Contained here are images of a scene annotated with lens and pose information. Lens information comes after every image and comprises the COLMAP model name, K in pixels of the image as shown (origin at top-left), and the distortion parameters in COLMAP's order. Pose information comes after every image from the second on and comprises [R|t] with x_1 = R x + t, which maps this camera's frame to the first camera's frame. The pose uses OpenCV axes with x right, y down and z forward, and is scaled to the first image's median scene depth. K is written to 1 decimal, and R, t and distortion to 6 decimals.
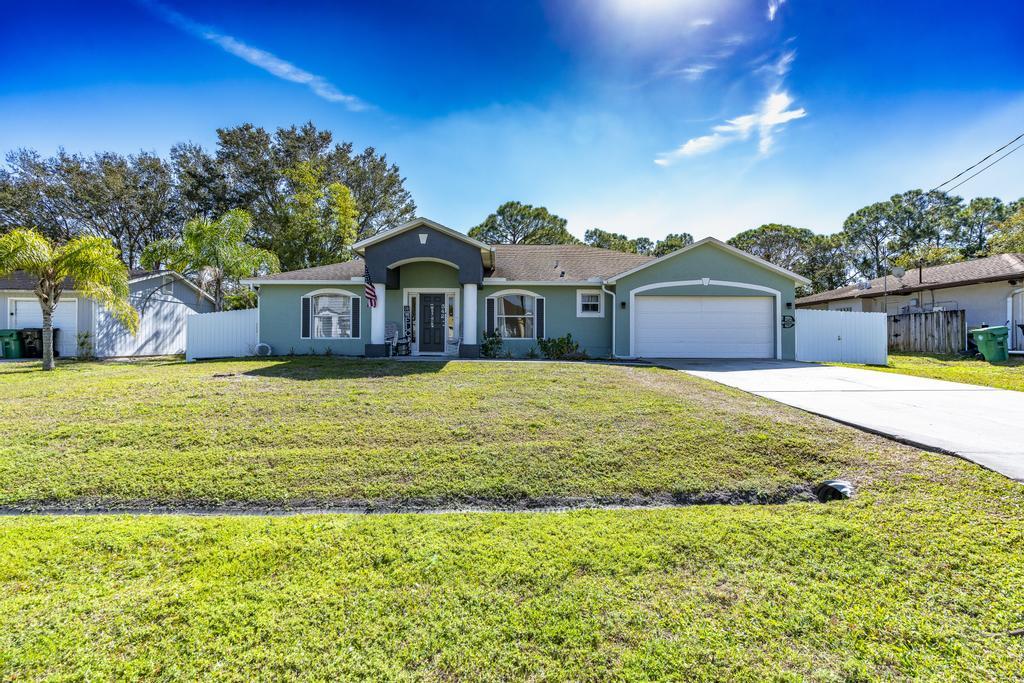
lens RADIAL K [[468.6, 0, 512.0], [0, 468.6, 341.5], [0, 0, 1]] dist [-0.009867, 0.000736]
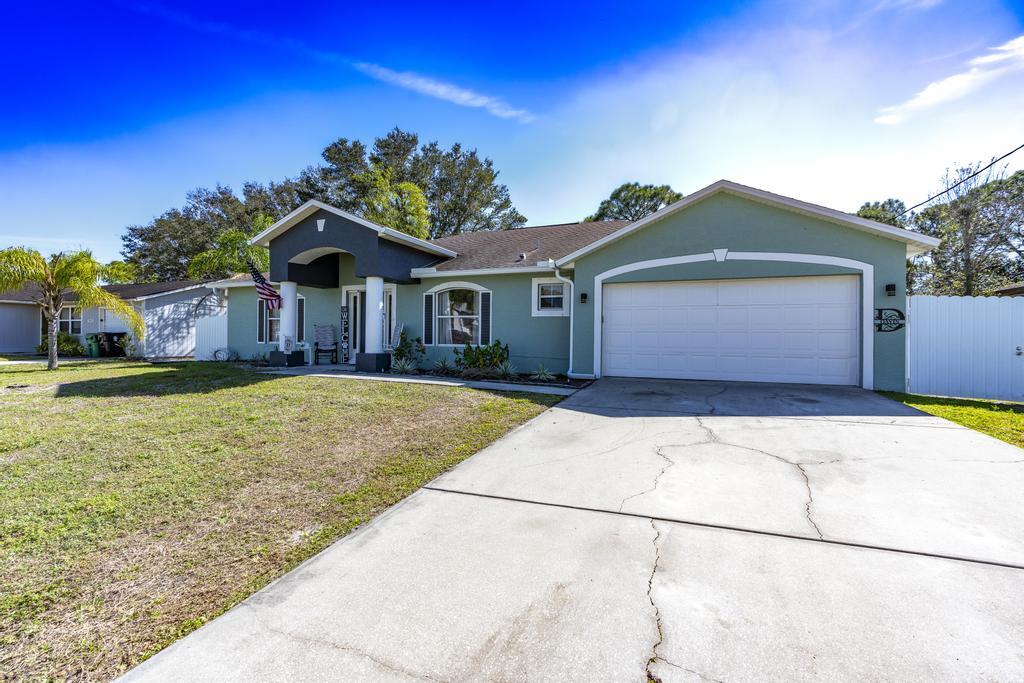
lens RADIAL K [[459.6, 0, 508.7], [0, 459.6, 346.0], [0, 0, 1]] dist [-0.006382, 0.000136]
pose [[0.918643, 0.011882, -0.394910, 0.376117], [-0.006258, 0.999860, 0.015525, -0.016974], [0.395040, -0.011791, 0.918588, 0.325301]]
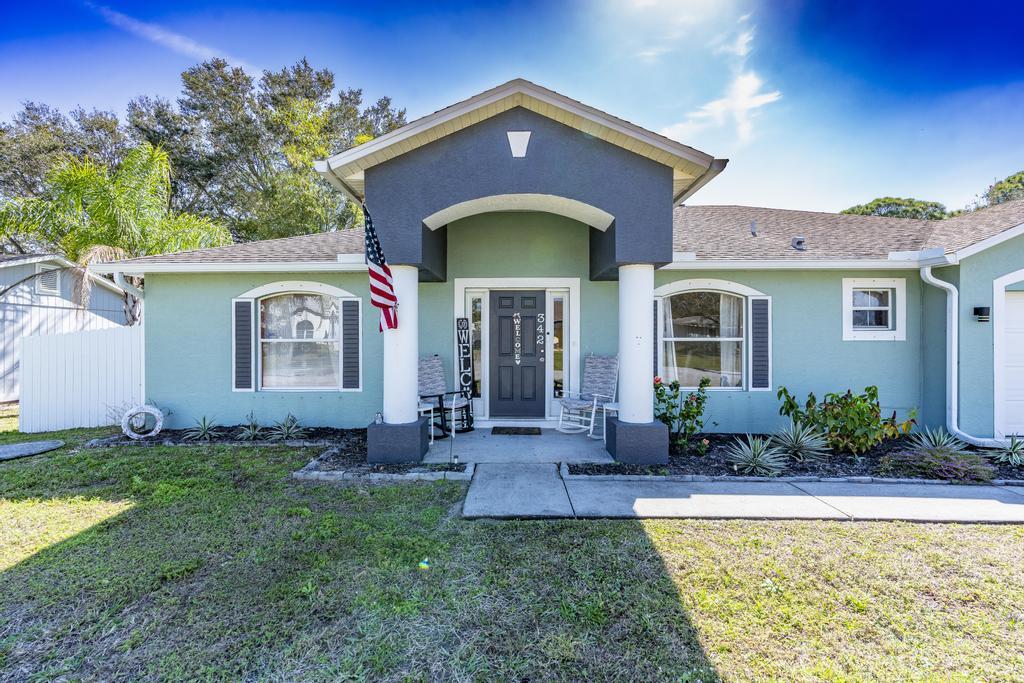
lens RADIAL K [[461.4, 0, 508.9], [0, 461.4, 340.5], [0, 0, 1]] dist [-0.007814, 0.000273]
pose [[0.999210, -0.005179, -0.039395, -0.156899], [0.005578, 0.999934, 0.010034, -0.056648], [0.039340, -0.010246, 0.999173, 0.538109]]
